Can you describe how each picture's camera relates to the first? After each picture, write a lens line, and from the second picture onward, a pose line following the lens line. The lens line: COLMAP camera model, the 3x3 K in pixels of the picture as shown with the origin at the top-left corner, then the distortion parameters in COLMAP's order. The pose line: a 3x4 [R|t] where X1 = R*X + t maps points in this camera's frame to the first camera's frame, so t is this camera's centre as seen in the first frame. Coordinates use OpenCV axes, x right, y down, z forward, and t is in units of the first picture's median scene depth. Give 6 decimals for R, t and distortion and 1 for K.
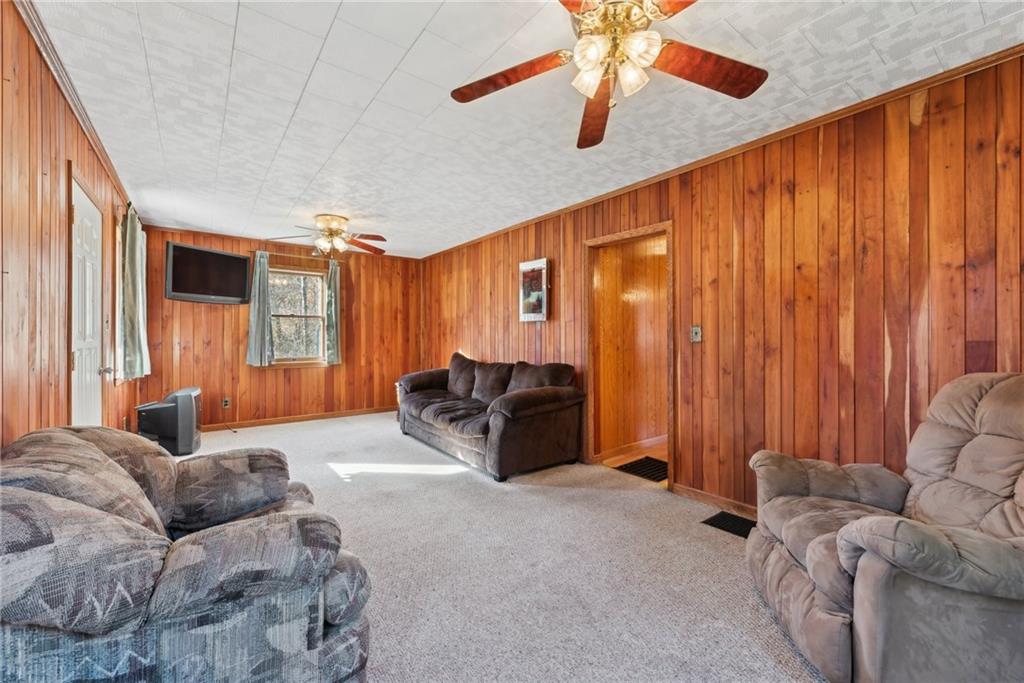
lens RADIAL K [[403.7, 0, 512.0], [0, 403.7, 341.5], [0, 0, 1]] dist [0.014577, -0.000043]
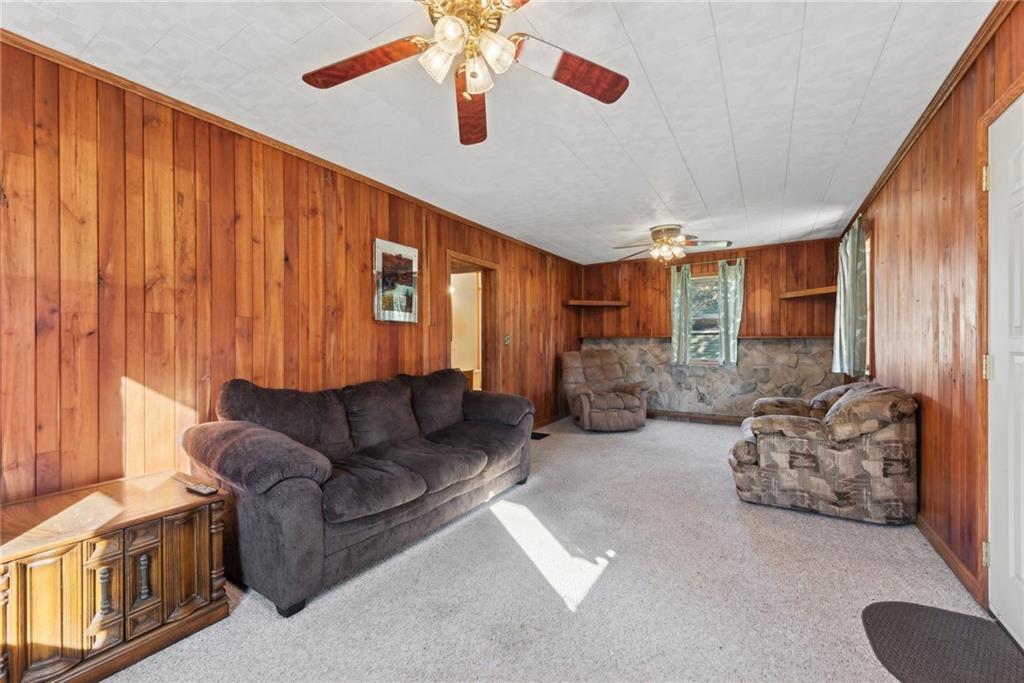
lens RADIAL K [[403.7, 0, 512.0], [0, 403.7, 341.5], [0, 0, 1]] dist [0.014577, -0.000043]
pose [[-0.340700, -0.002576, 0.940168, -0.802289], [0.006982, 0.999962, 0.005270, -0.014221], [-0.940146, 0.008360, -0.340669, 1.122788]]
